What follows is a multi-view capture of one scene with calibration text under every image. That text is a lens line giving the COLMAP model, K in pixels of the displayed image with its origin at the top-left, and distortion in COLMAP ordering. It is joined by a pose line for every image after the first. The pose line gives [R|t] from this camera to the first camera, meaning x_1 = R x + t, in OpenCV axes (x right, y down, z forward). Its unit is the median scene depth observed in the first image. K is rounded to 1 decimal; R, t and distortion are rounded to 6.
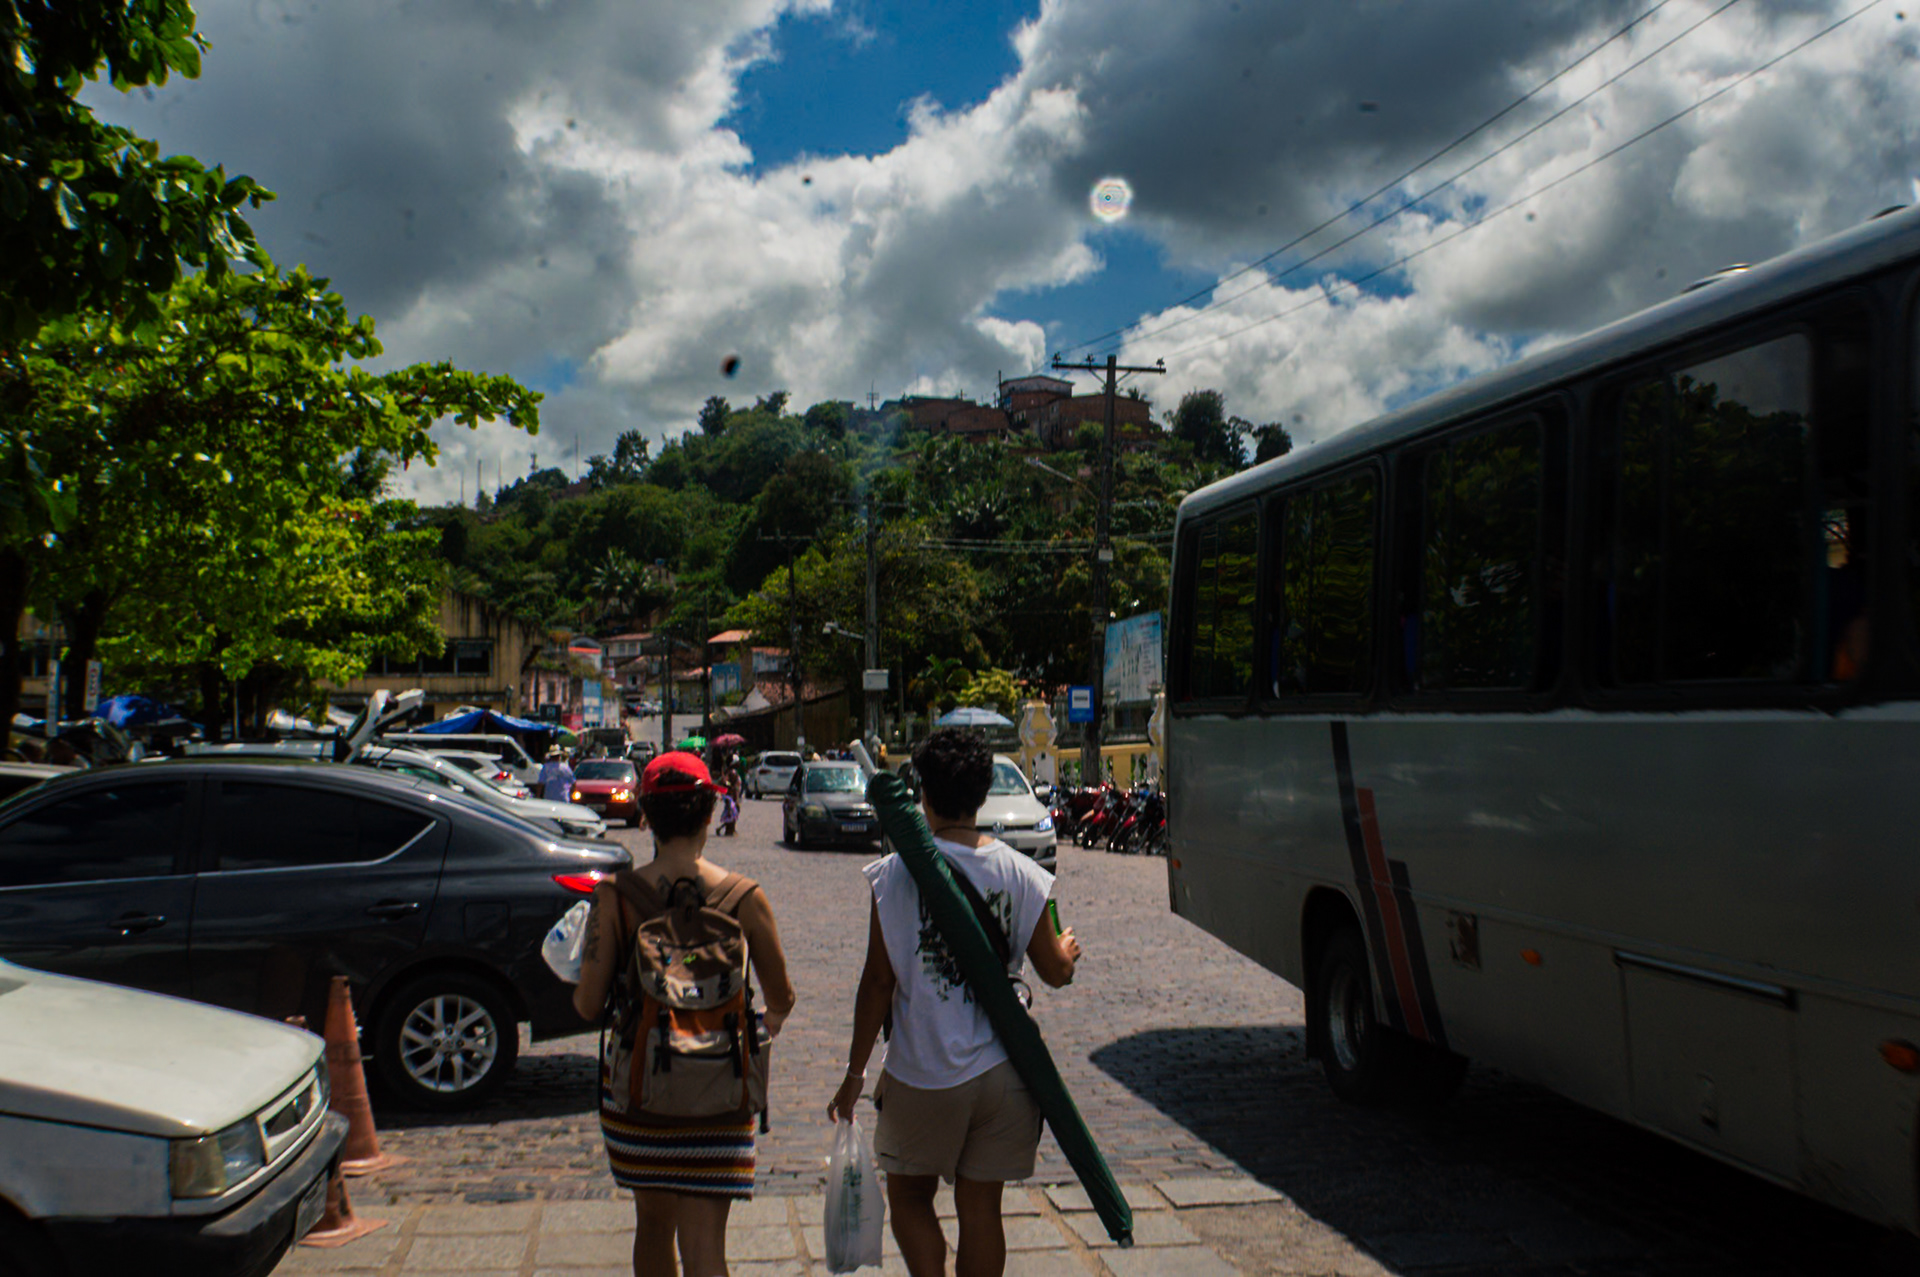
lens RADIAL K [[2270.6, 0, 960.0], [0, 2270.6, 638.5], [0, 0, 1]] dist [-0.072731, -0.007454]
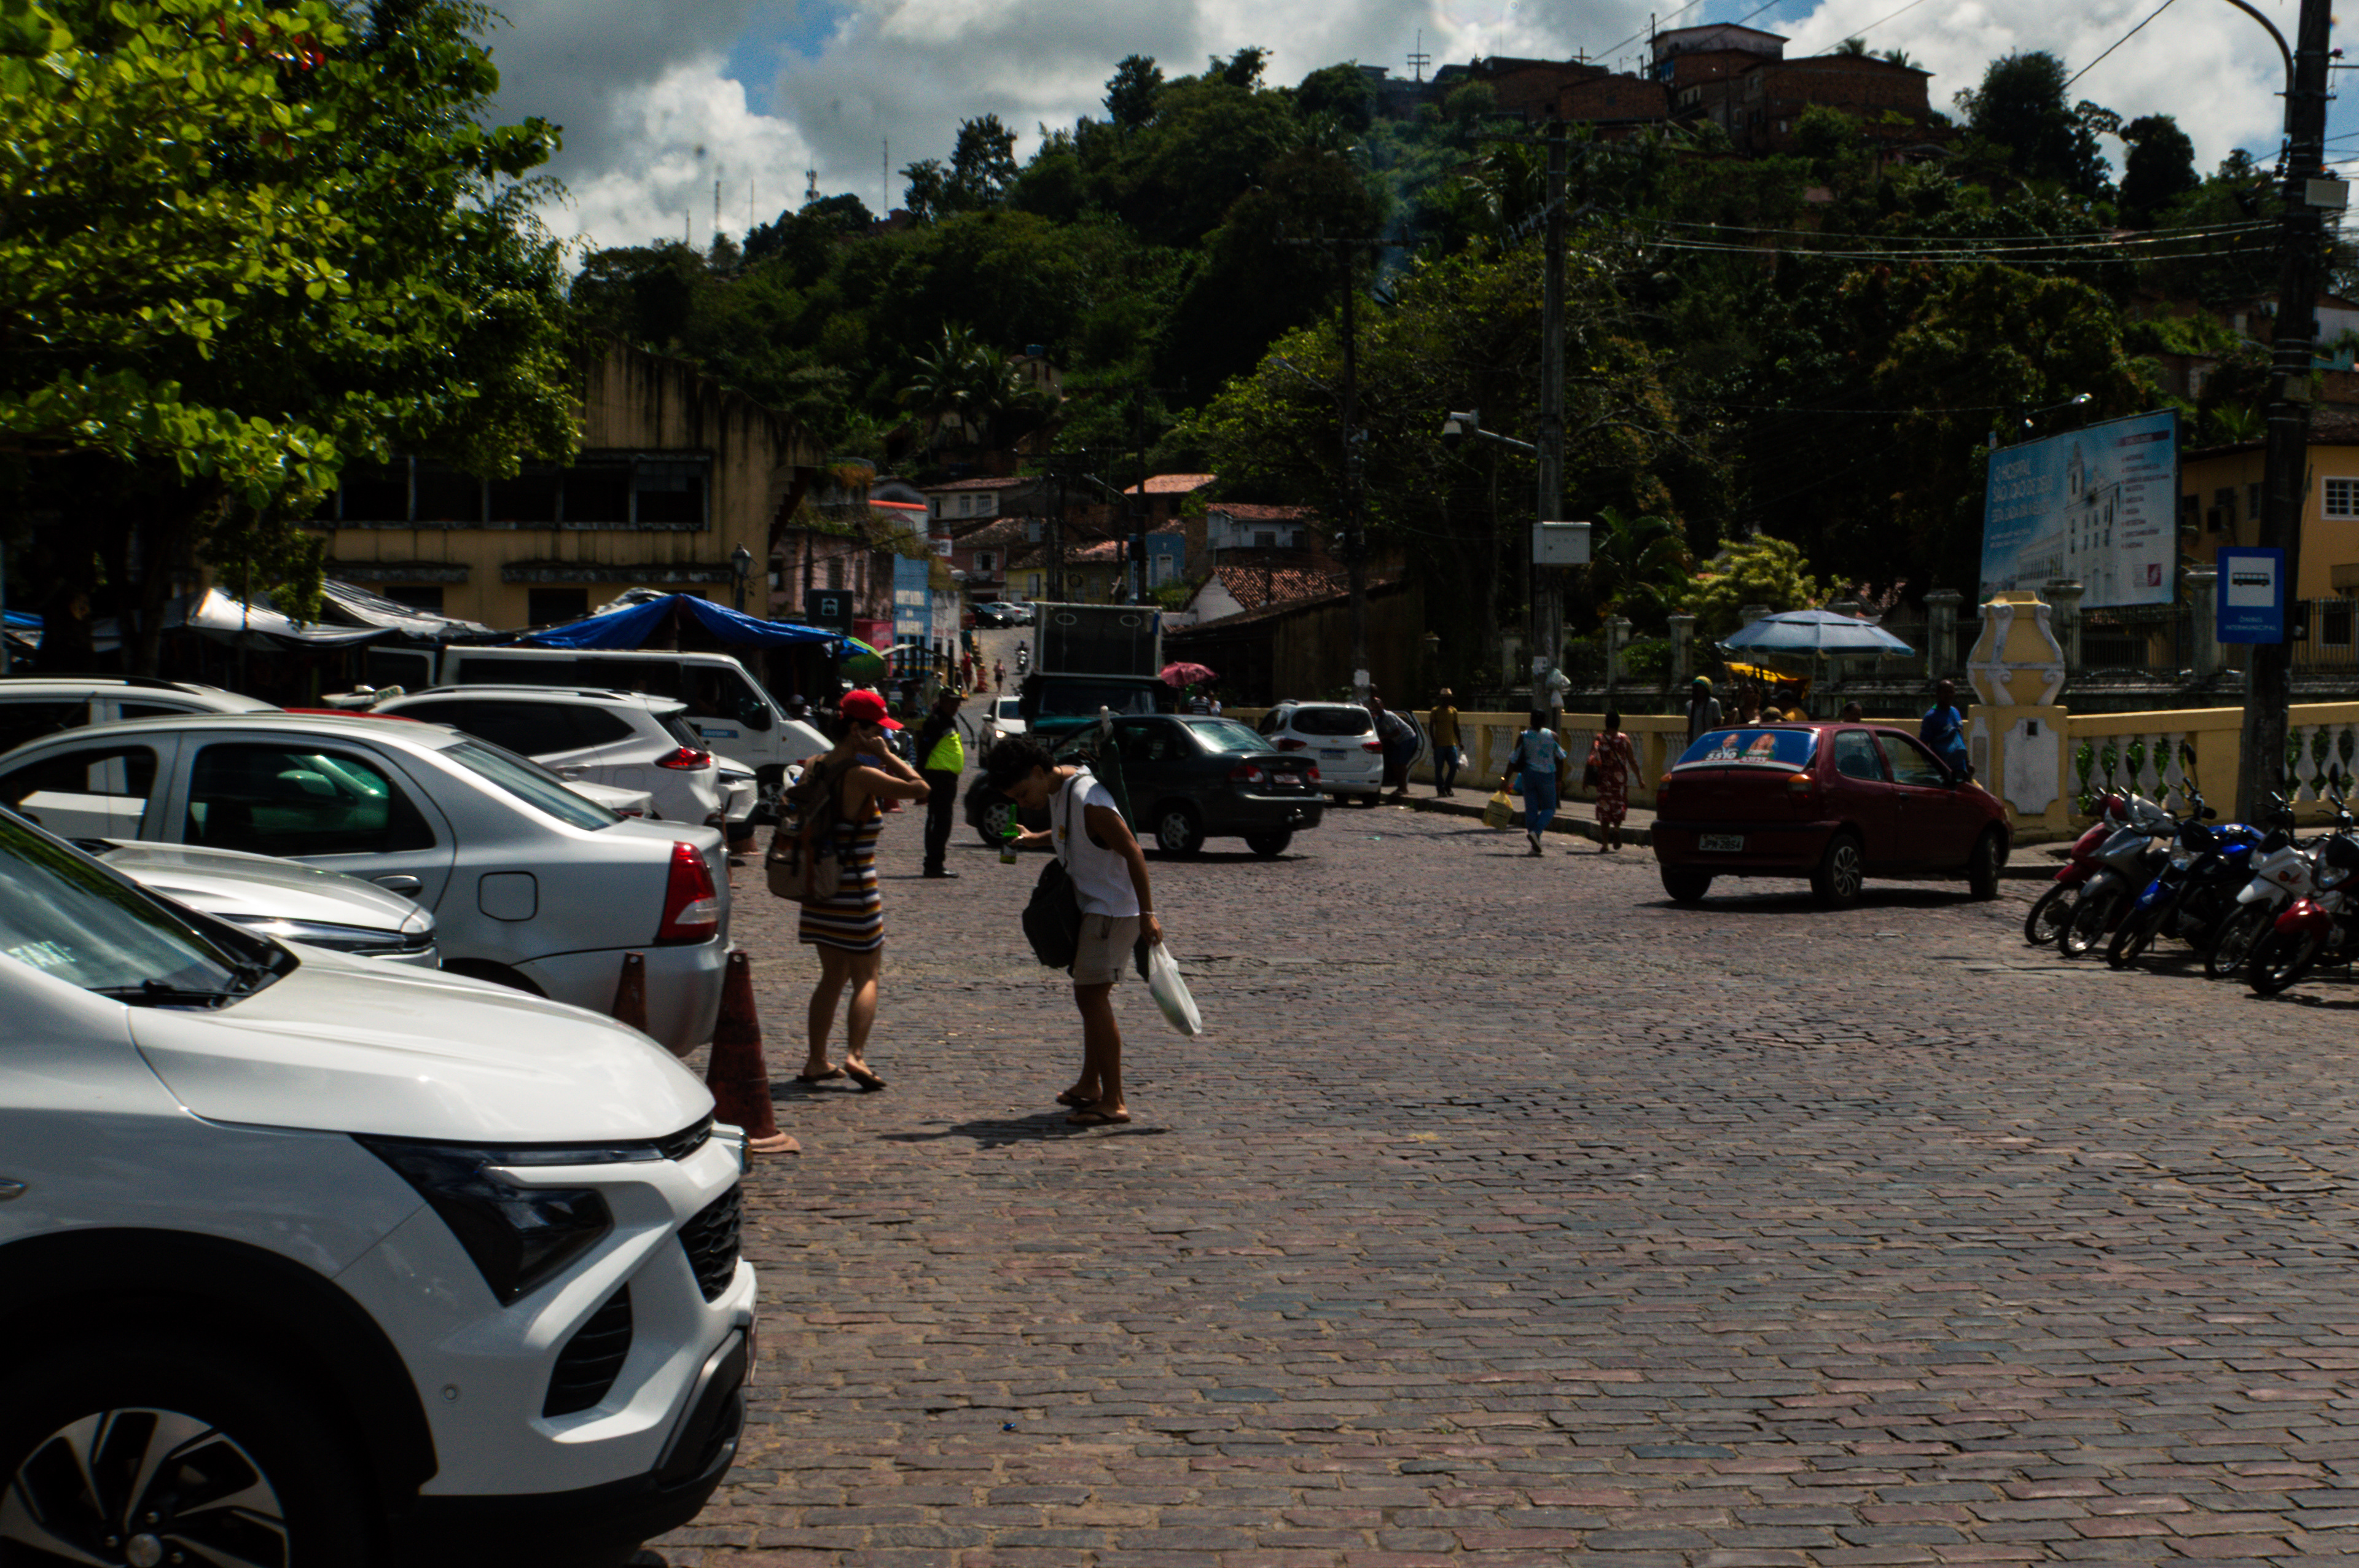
lens RADIAL K [[2789.4, 0, 1179.5], [0, 2789.4, 784.0], [0, 0, 1]] dist [-0.072731, -0.007454]
pose [[0.998034, 0.022515, -0.058496, -0.055470], [-0.017619, 0.996402, 0.082897, 0.015036], [0.060152, -0.081704, 0.994840, 0.321261]]
